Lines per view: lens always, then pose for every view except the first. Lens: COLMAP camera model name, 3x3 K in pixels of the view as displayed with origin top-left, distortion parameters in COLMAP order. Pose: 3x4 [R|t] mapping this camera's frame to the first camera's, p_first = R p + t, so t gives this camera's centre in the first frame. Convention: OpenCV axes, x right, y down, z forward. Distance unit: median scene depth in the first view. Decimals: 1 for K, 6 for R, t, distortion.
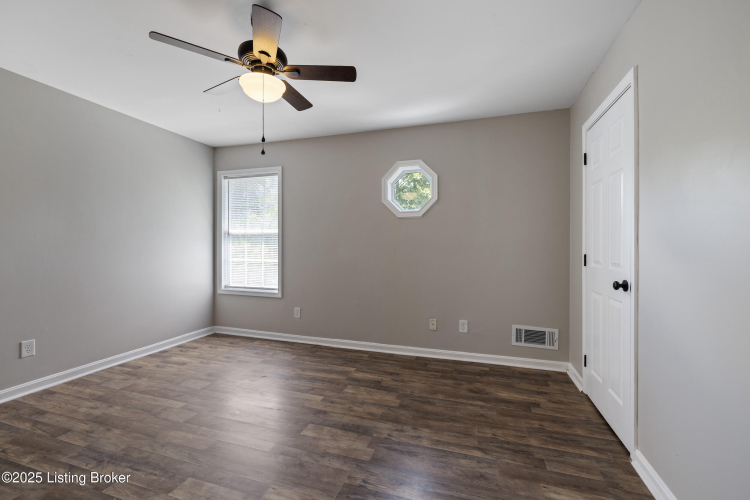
lens RADIAL K [[316.7, 0, 378.7], [0, 316.7, 246.9], [0, 0, 1]] dist [-0.003523, 0.000424]
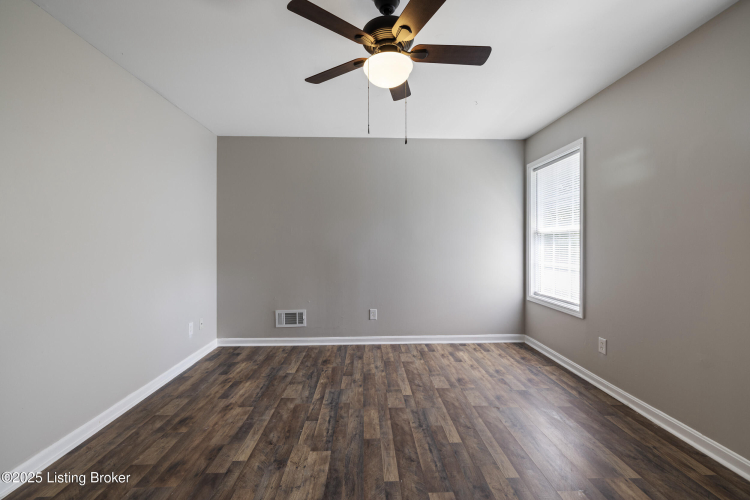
lens RADIAL K [[316.7, 0, 378.1], [0, 316.7, 248.7], [0, 0, 1]] dist [-0.003523, 0.000424]
pose [[0.339040, 0.003780, -0.940765, 0.244361], [-0.001199, 0.999993, 0.003585, -0.001925], [0.940771, -0.000087, 0.339042, 0.358089]]
